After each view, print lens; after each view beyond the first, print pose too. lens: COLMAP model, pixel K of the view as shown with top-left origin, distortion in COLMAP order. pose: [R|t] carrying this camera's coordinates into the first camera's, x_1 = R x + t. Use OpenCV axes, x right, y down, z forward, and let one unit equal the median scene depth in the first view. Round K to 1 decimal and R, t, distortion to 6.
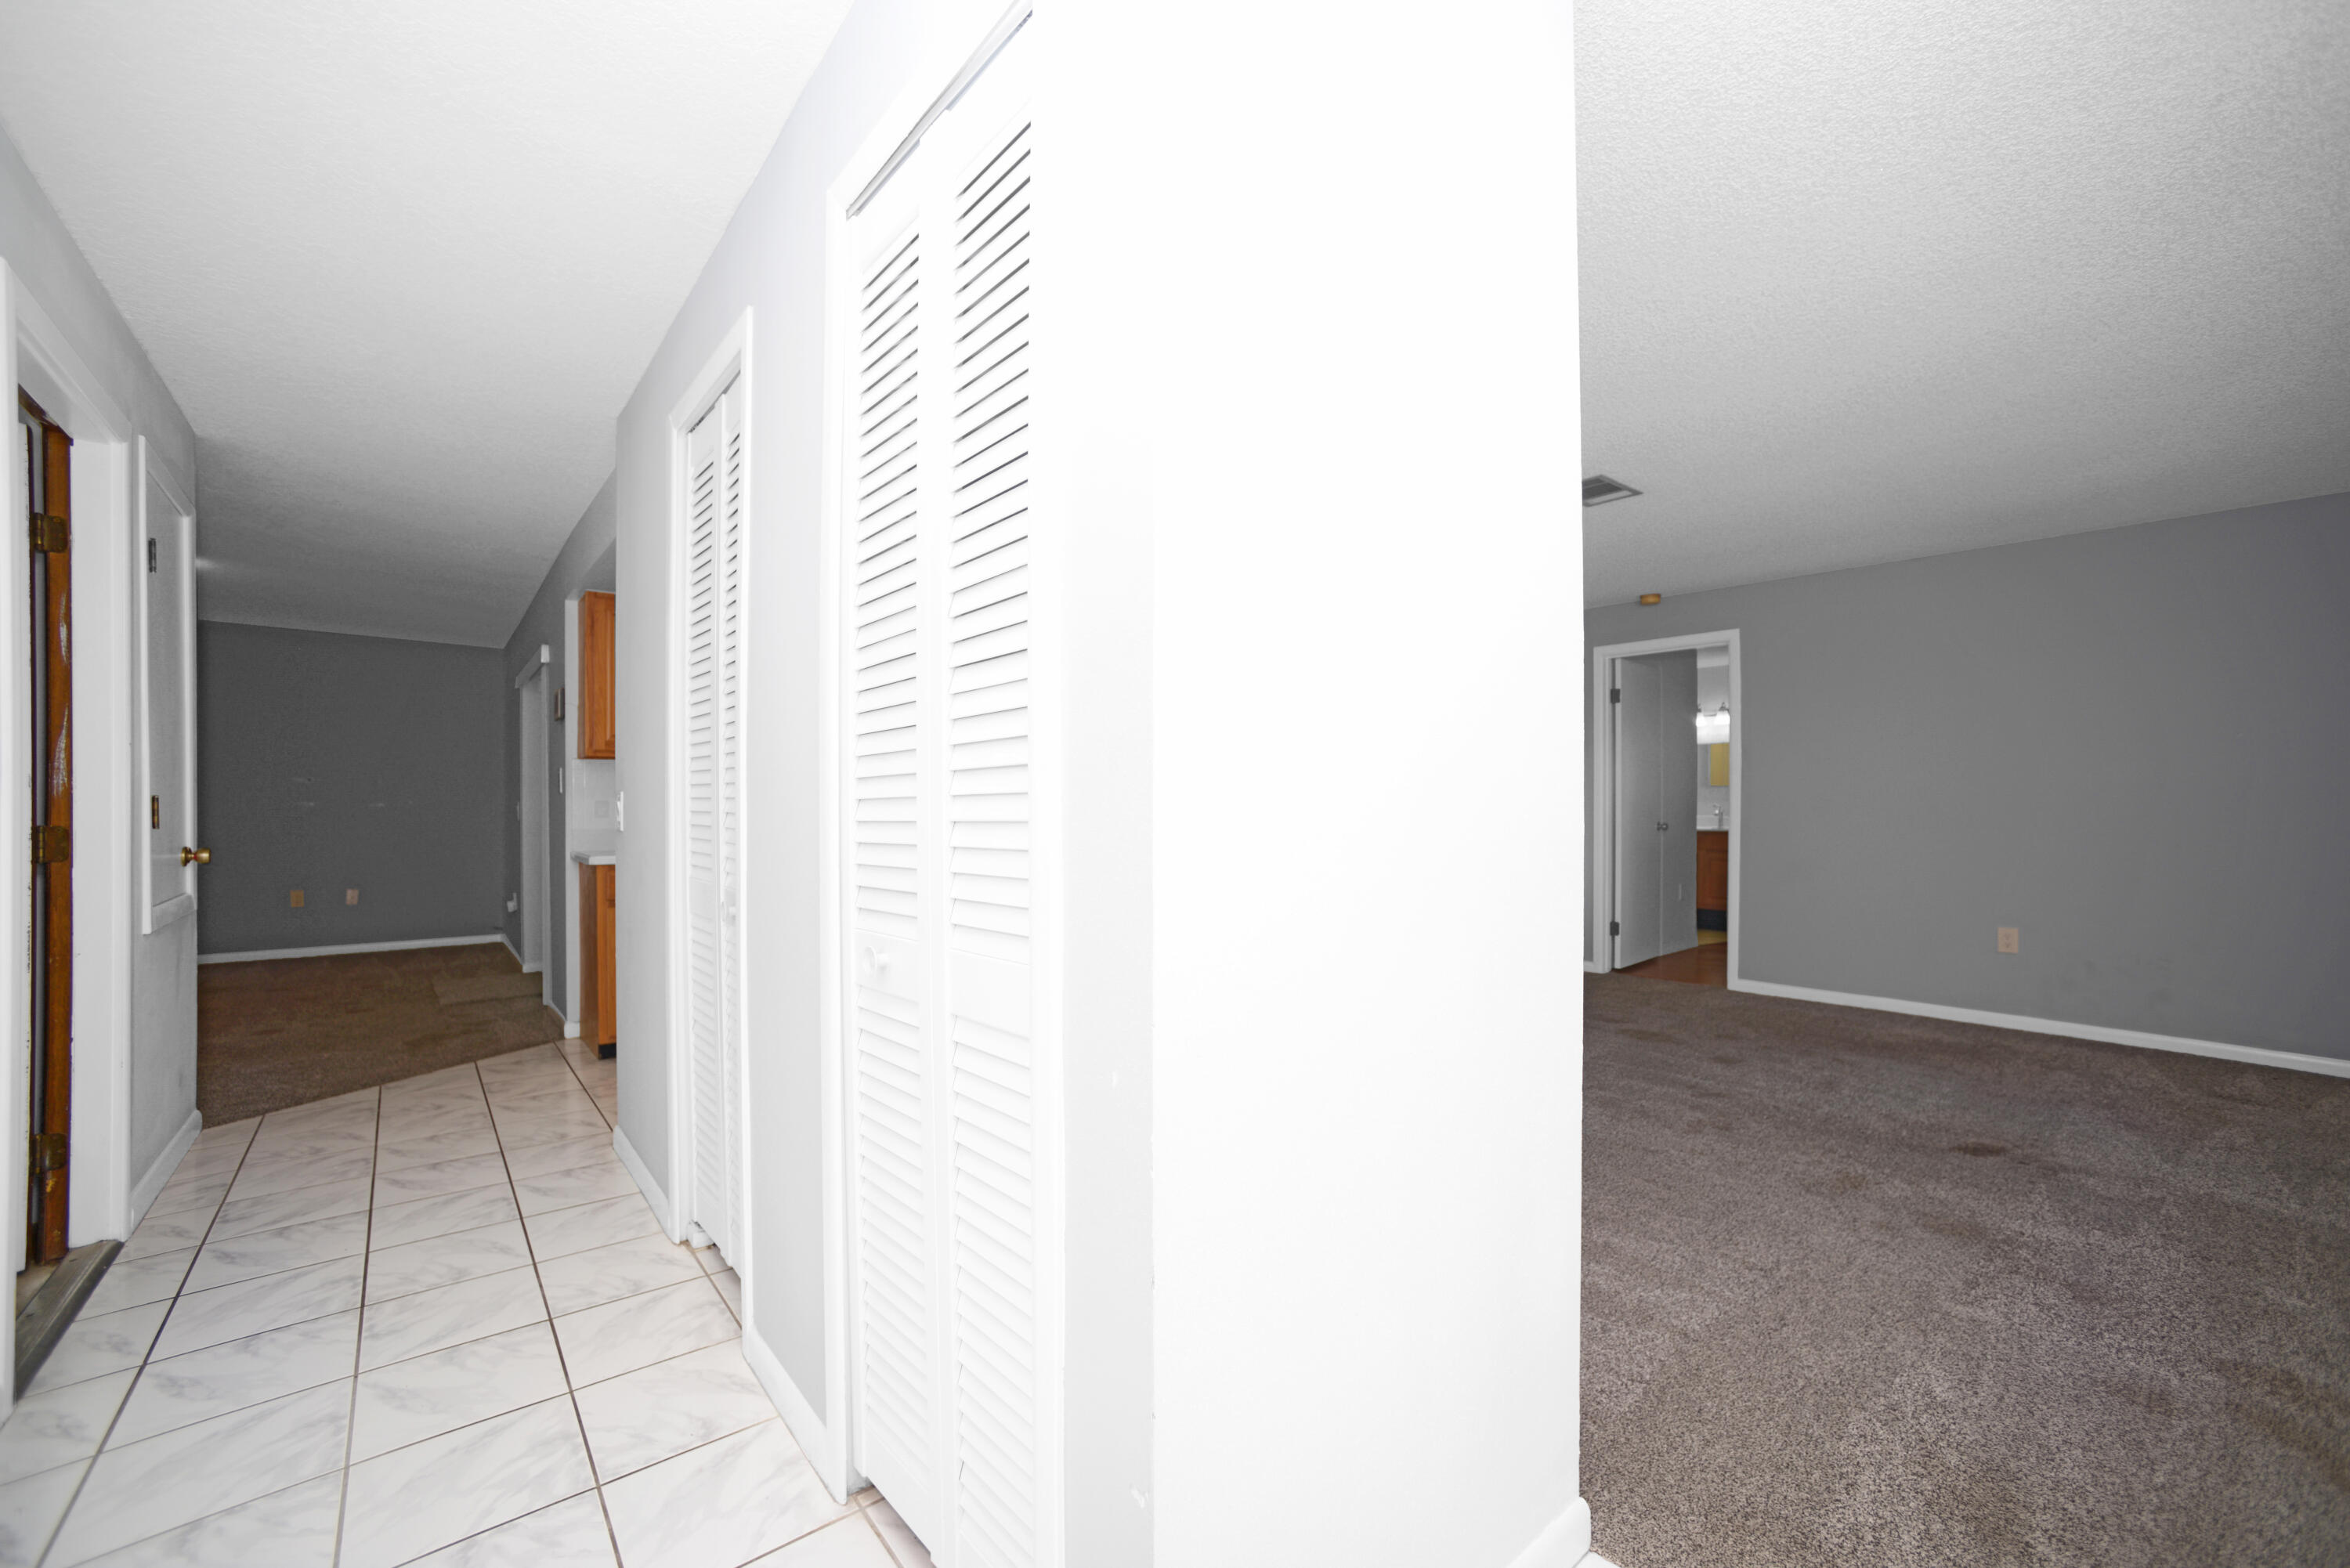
lens RADIAL K [[955.9, 0, 1169.7], [0, 955.9, 803.4], [0, 0, 1]] dist [0.002915, 0.003764]
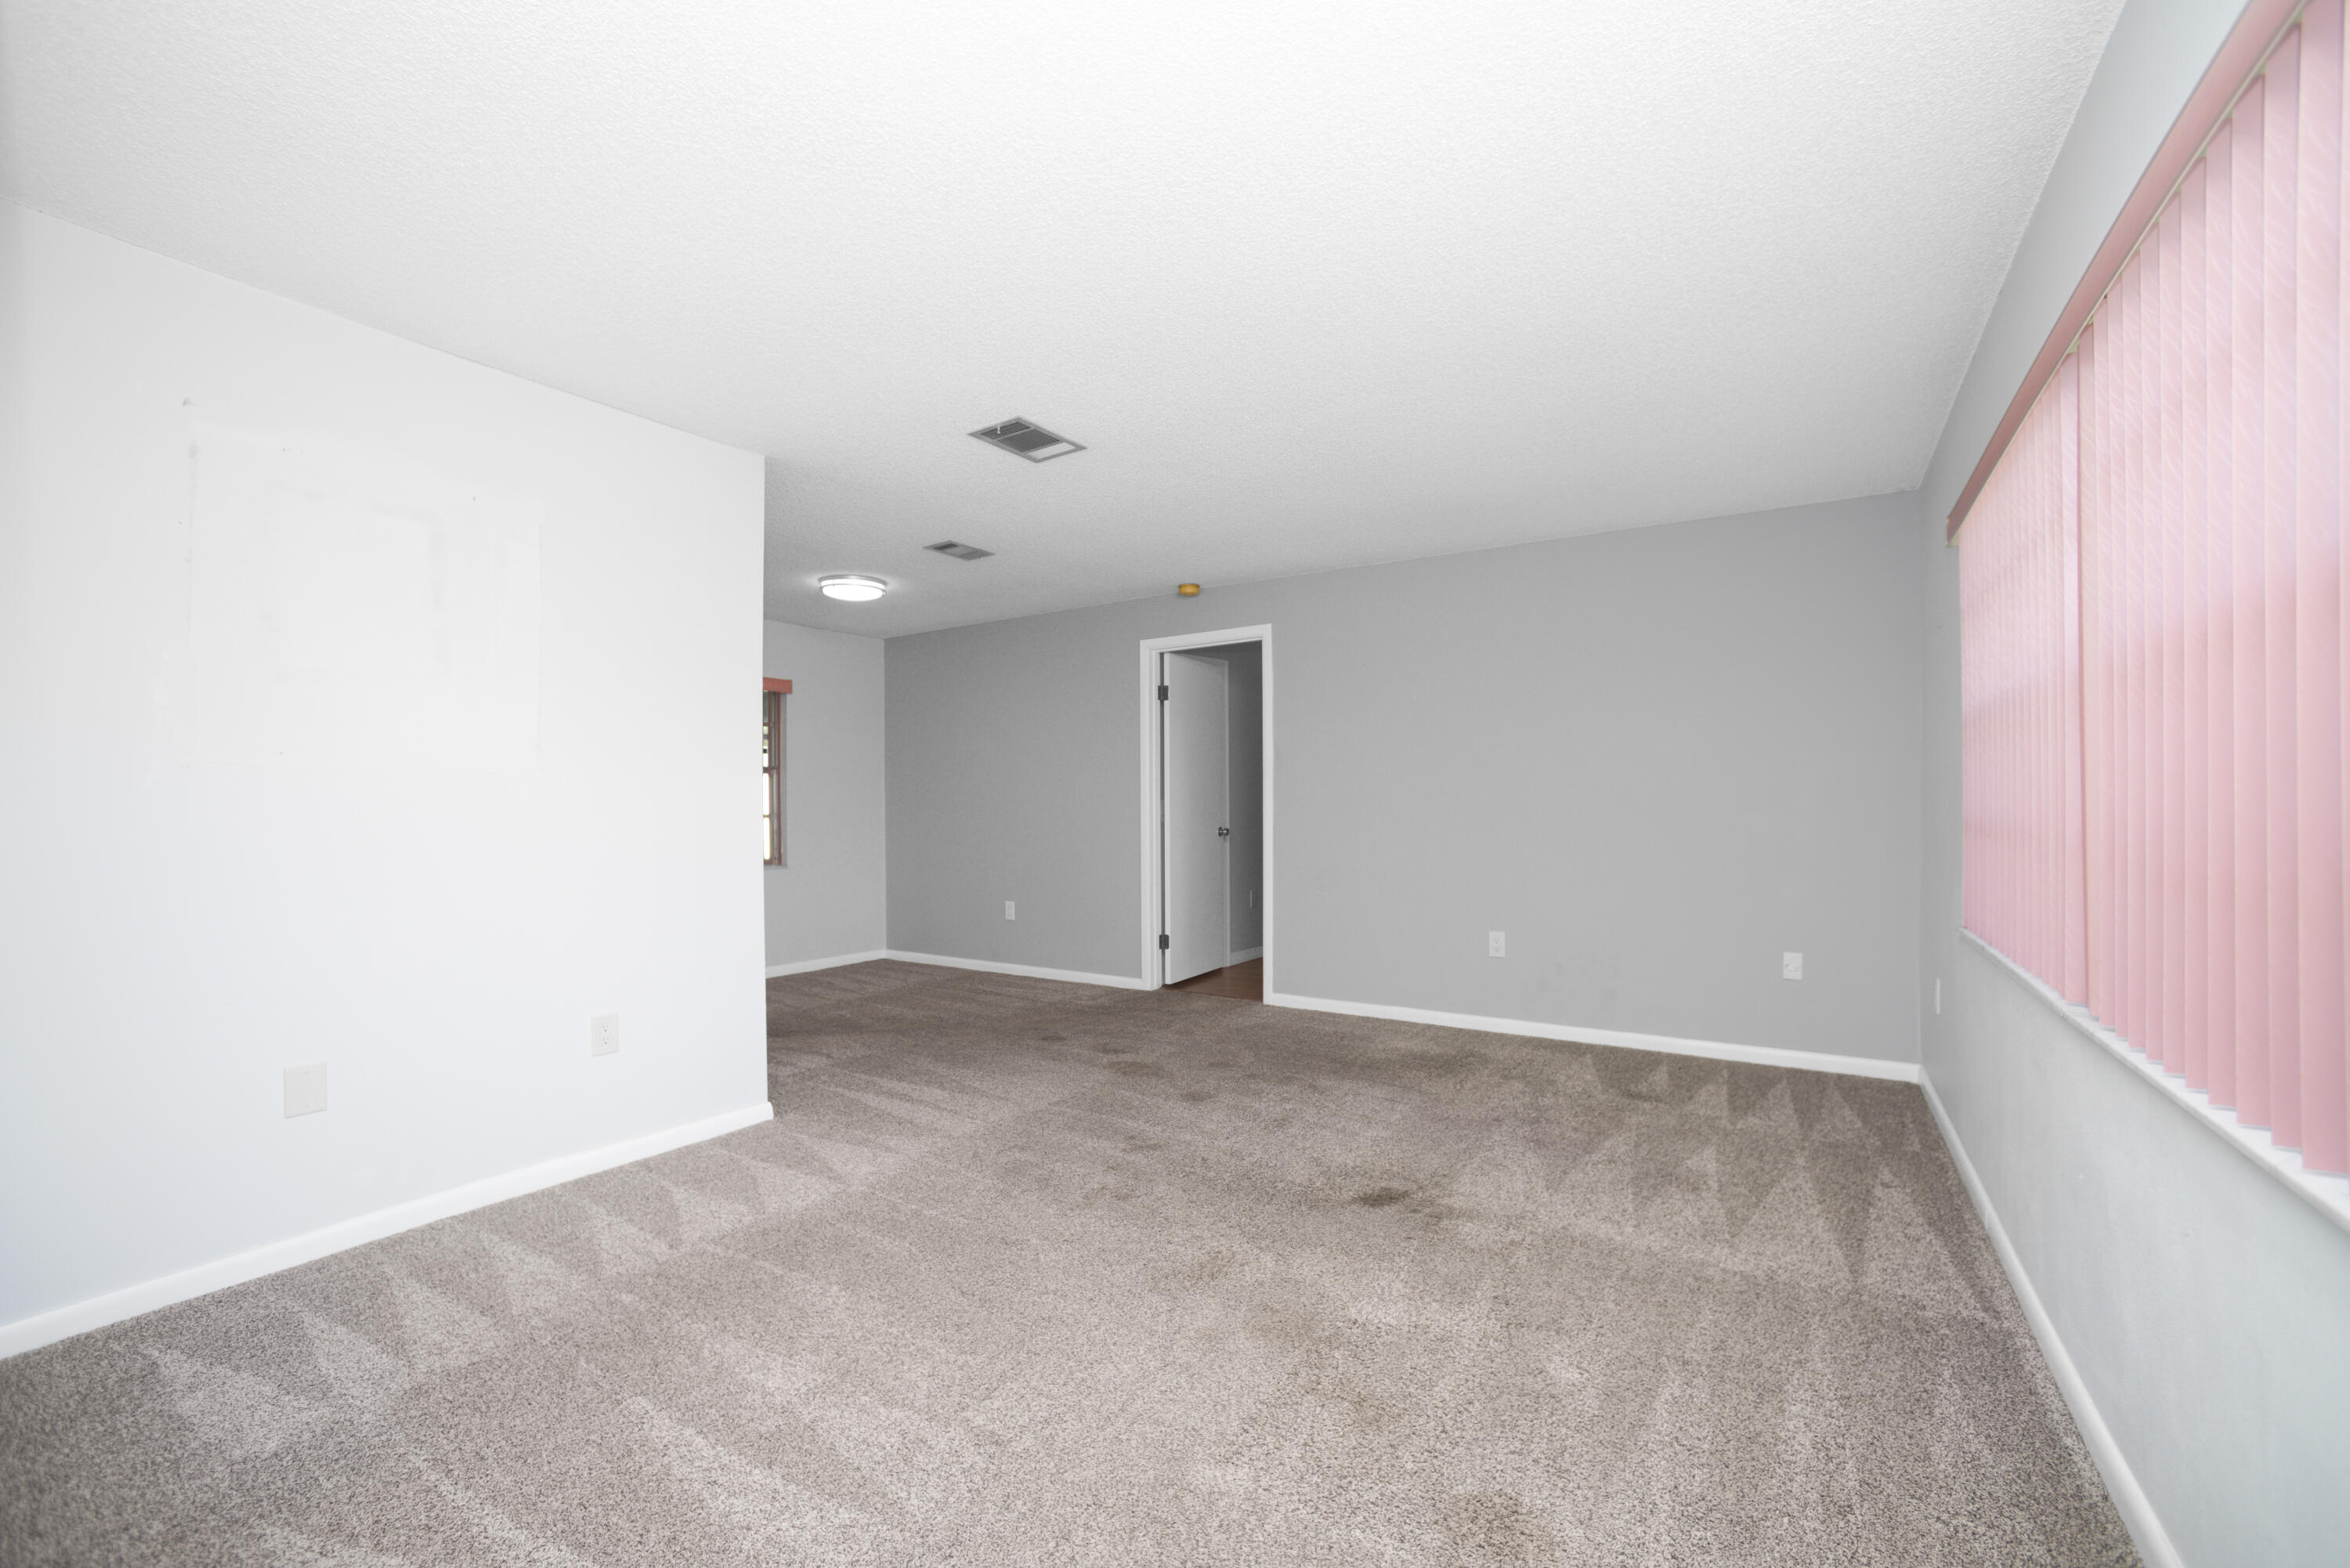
lens RADIAL K [[955.9, 0, 1166.1], [0, 955.9, 792.5], [0, 0, 1]] dist [0.002915, 0.003764]
pose [[0.964061, 0.004835, 0.265638, 0.278117], [-0.001131, 0.999900, -0.014094, -0.001988], [-0.265679, 0.013287, 0.963970, 0.128324]]
